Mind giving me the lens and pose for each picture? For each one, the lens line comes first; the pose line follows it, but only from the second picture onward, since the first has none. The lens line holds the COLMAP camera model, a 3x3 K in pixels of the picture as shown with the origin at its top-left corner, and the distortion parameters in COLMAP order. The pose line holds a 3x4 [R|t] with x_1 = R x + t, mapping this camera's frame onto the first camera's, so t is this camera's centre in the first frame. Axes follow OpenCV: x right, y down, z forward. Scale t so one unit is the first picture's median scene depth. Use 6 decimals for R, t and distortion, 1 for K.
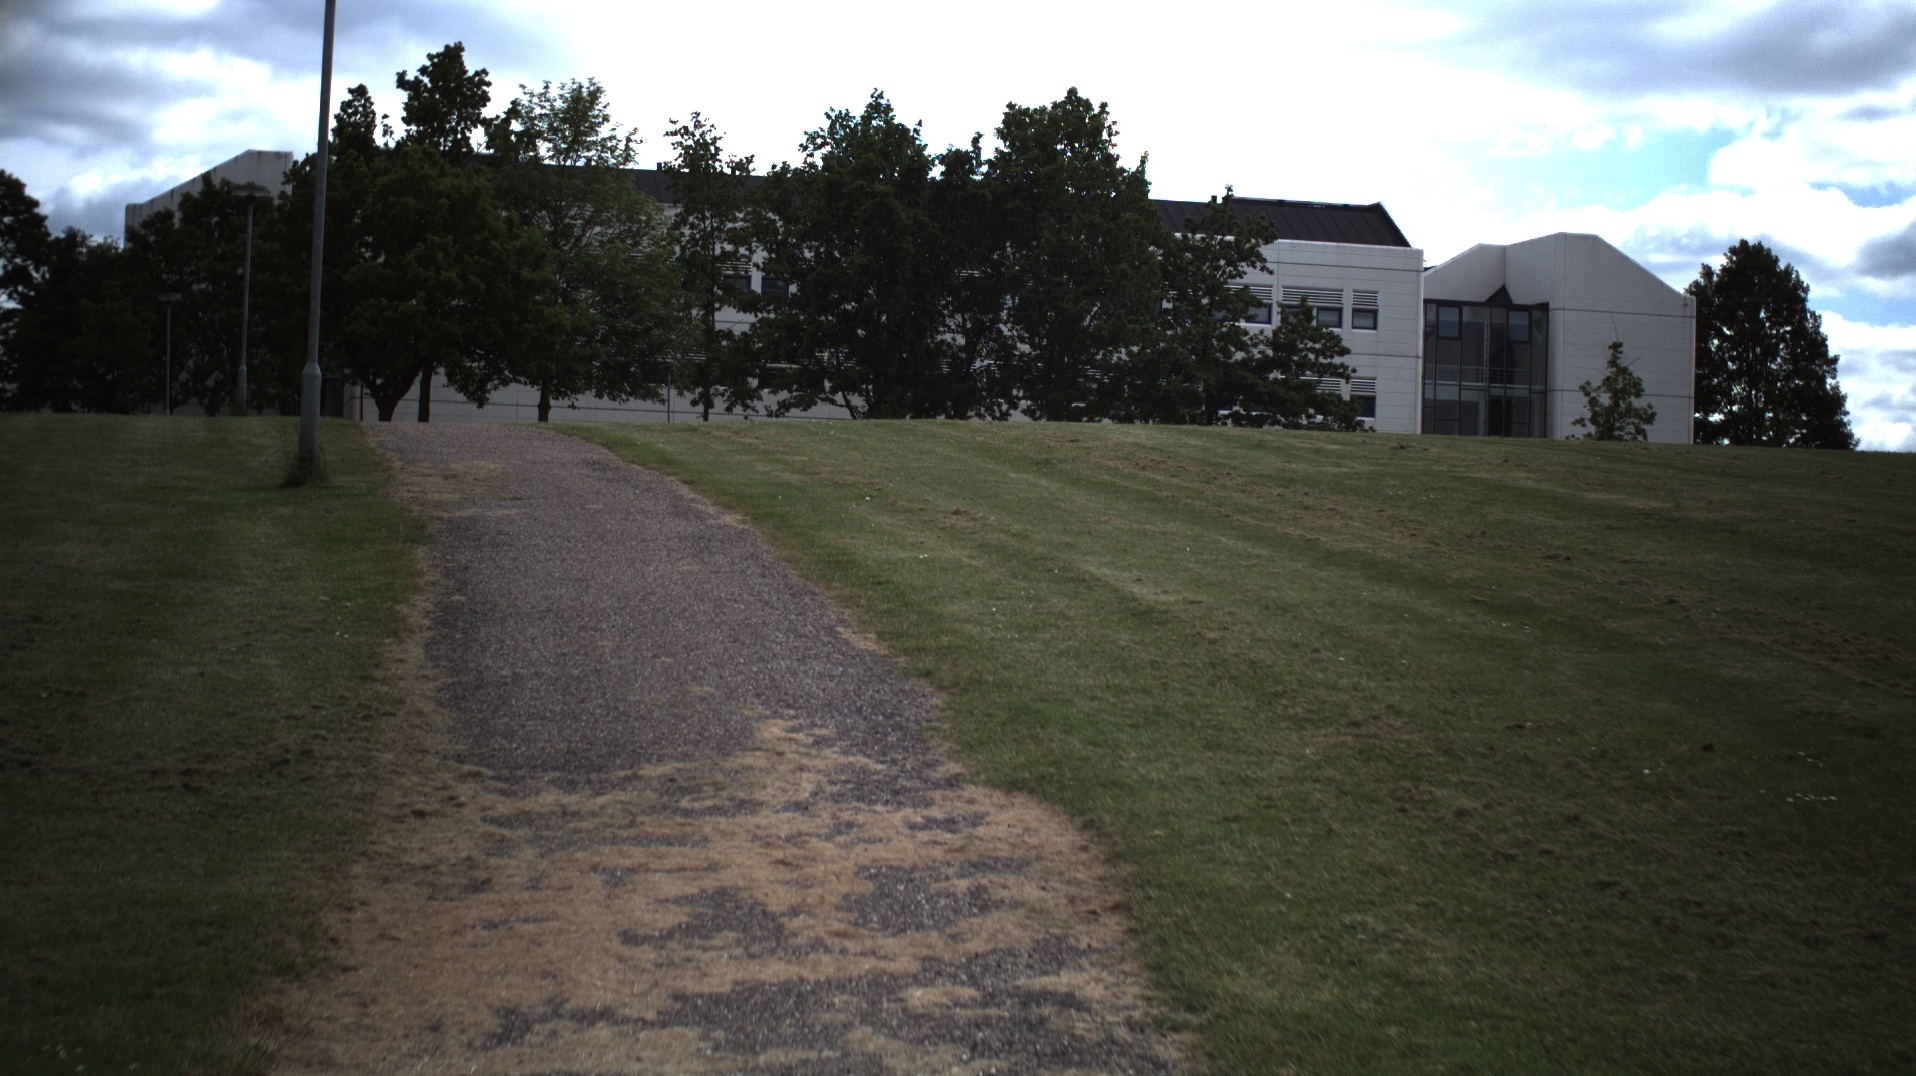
lens RADIAL K [[3420.8, 0, 958.0], [0, 3420.8, 538.0], [0, 0, 1]] dist [-0.314701, 0.536247]
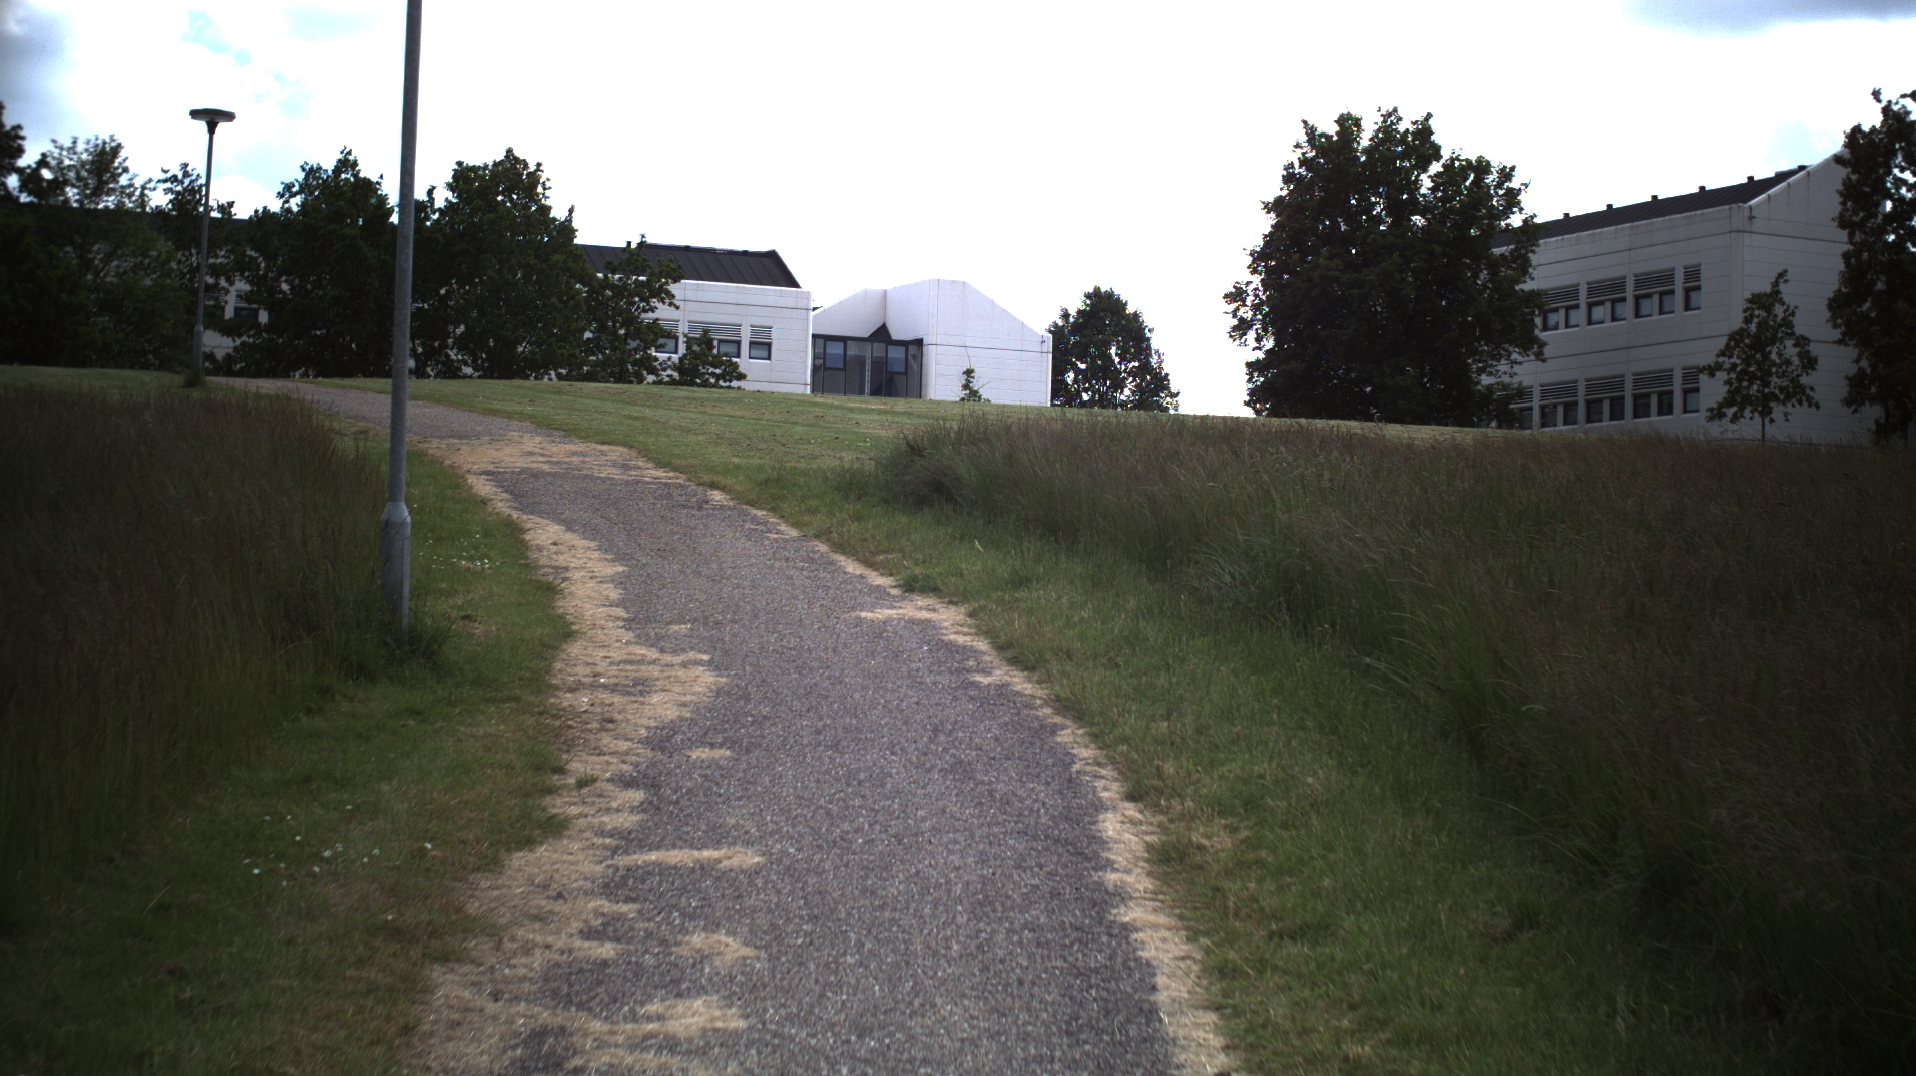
lens RADIAL K [[3420.8, 0, 958.0], [0, 3420.8, 538.0], [0, 0, 1]] dist [-0.314701, 0.536247]
pose [[0.984776, 0.007127, 0.173682, -0.016837], [-0.004865, 0.999898, -0.013447, 0.016657], [-0.173760, 0.012397, 0.984710, -0.172463]]
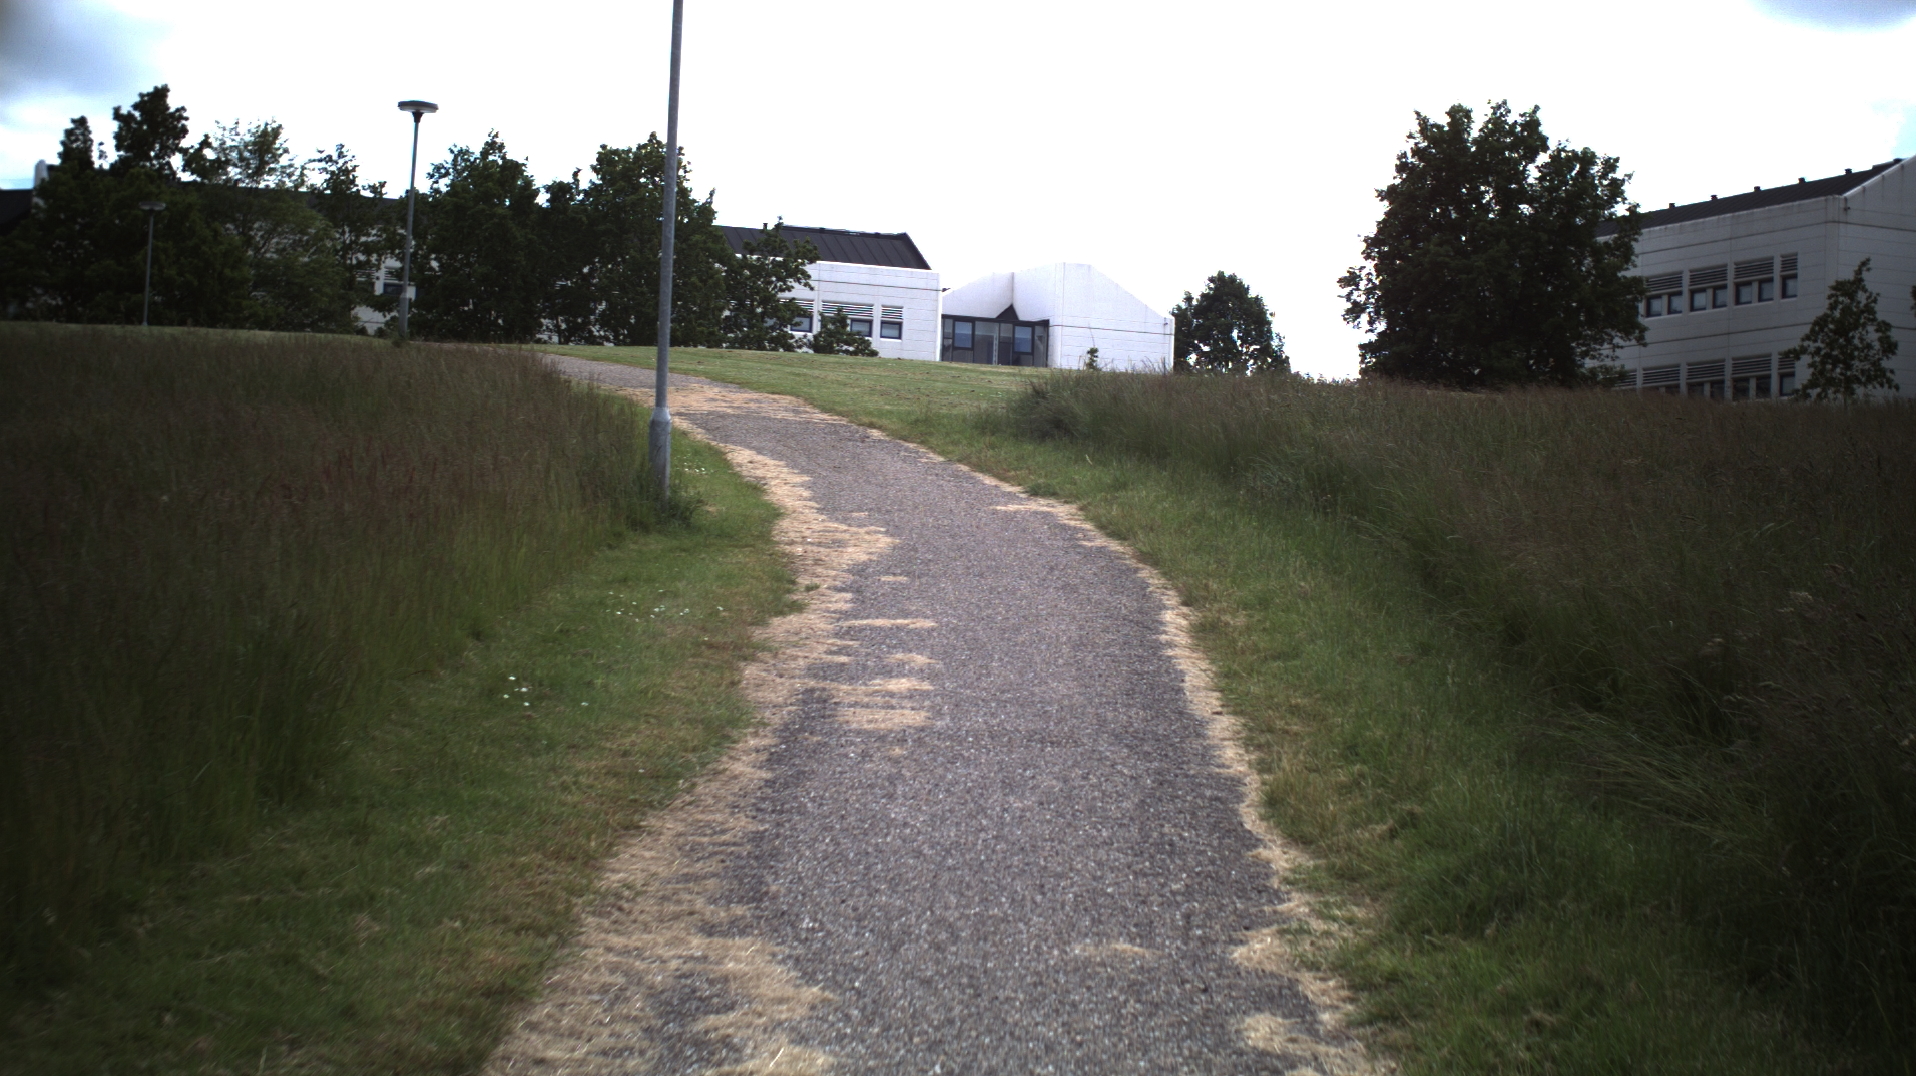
lens RADIAL K [[3420.8, 0, 958.0], [0, 3420.8, 538.0], [0, 0, 1]] dist [-0.314701, 0.536247]
pose [[0.990349, 0.015896, 0.137680, -0.023677], [-0.014867, 0.999853, -0.008496, 0.021190], [-0.137795, 0.006367, 0.990440, -0.215061]]
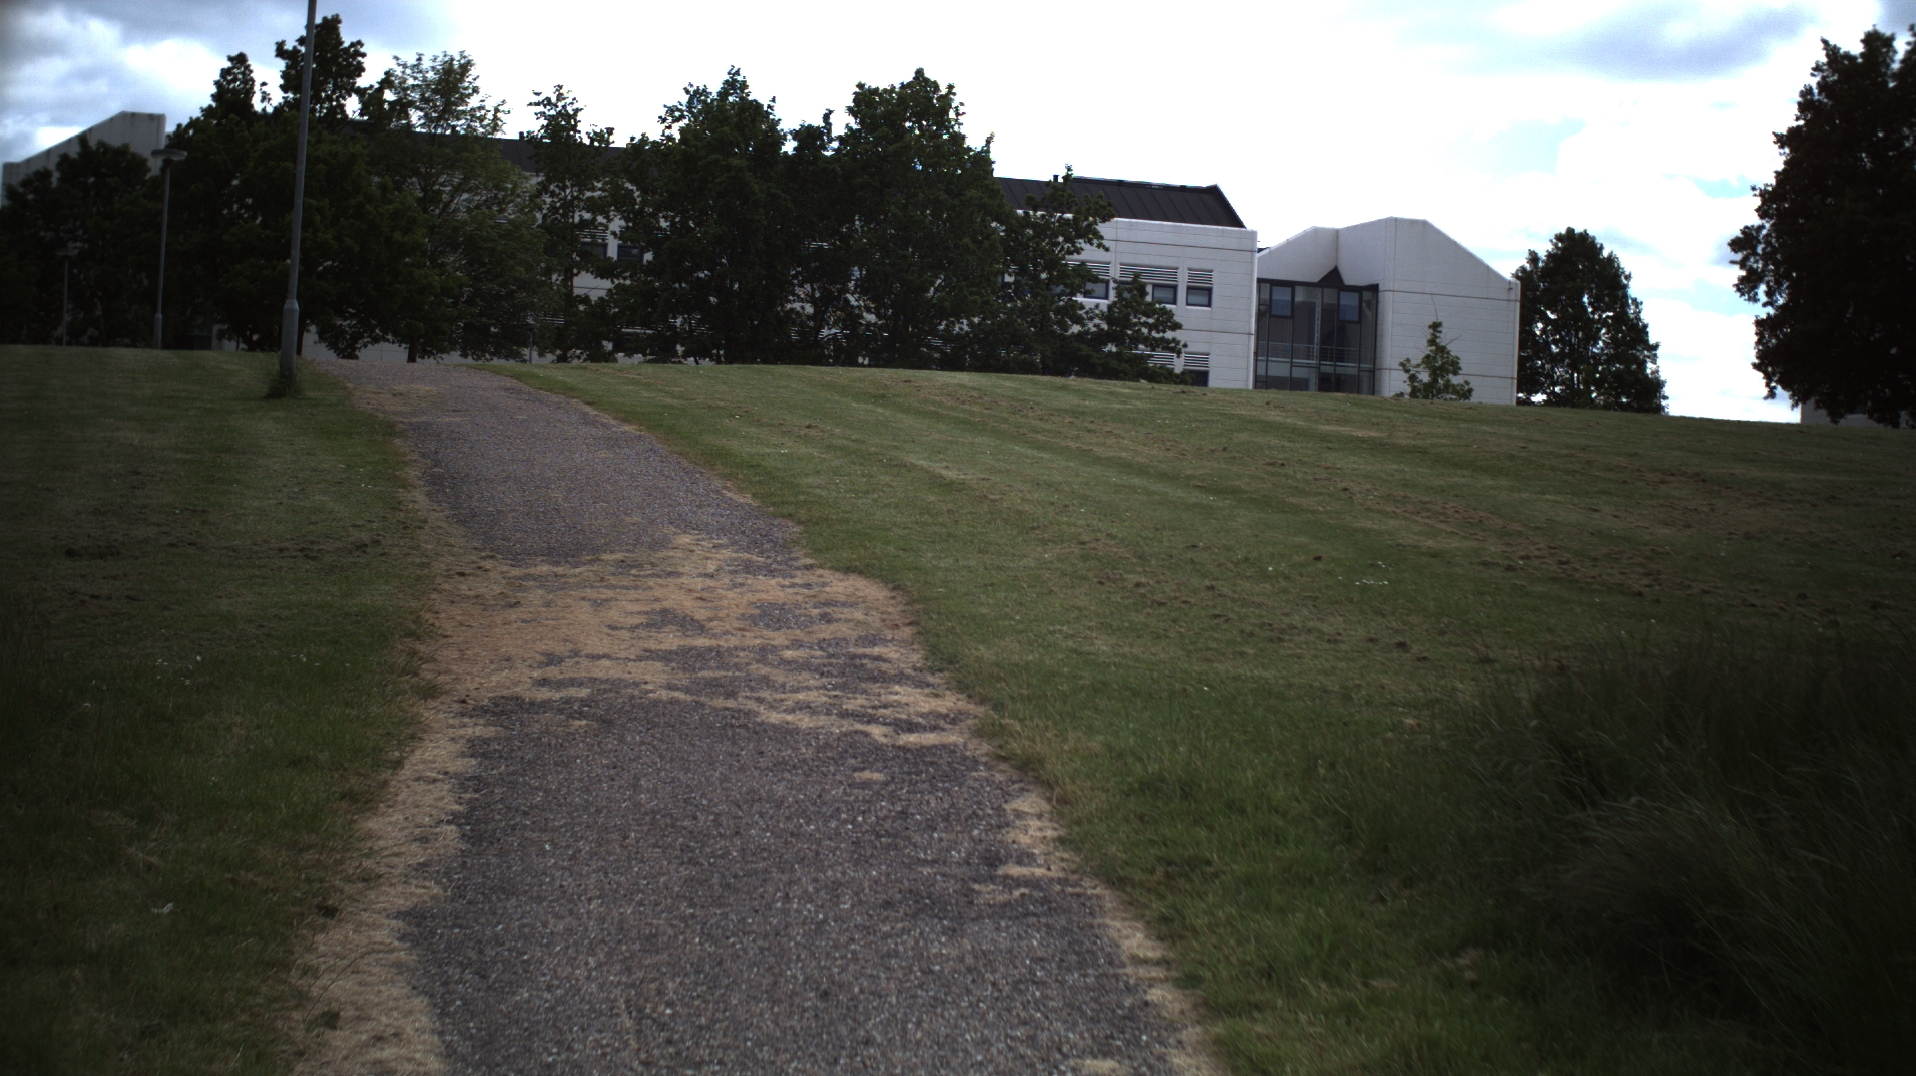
lens RADIAL K [[3420.8, 0, 958.0], [0, 3420.8, 538.0], [0, 0, 1]] dist [-0.314701, 0.536247]
pose [[0.998797, 0.017192, 0.045930, -0.000439], [-0.017529, 0.999822, 0.006948, 0.004066], [-0.045802, -0.007745, 0.998921, -0.044007]]
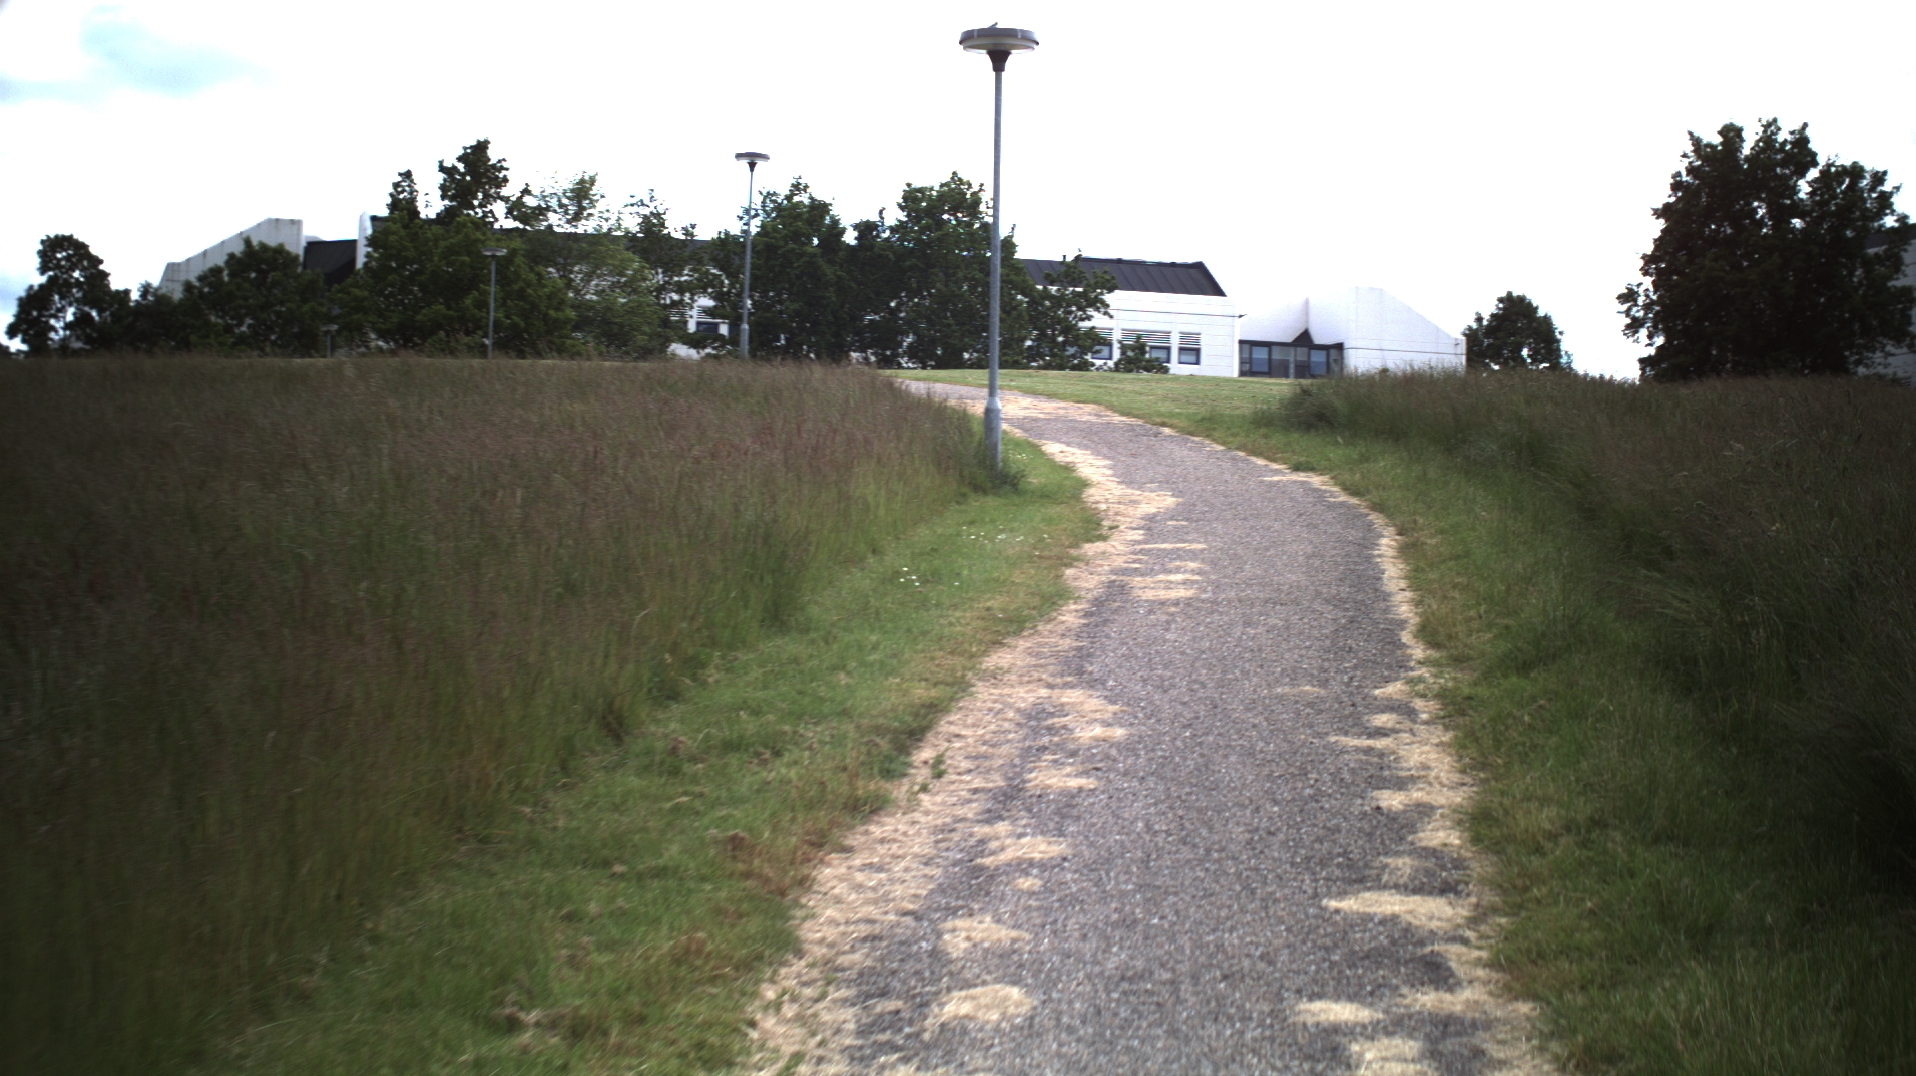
lens RADIAL K [[3420.8, 0, 958.0], [0, 3420.8, 538.0], [0, 0, 1]] dist [-0.314701, 0.536247]
pose [[0.998800, -0.003626, 0.048842, -0.027560], [0.004475, 0.999841, -0.017282, 0.025729], [-0.048771, 0.017480, 0.998657, -0.257725]]
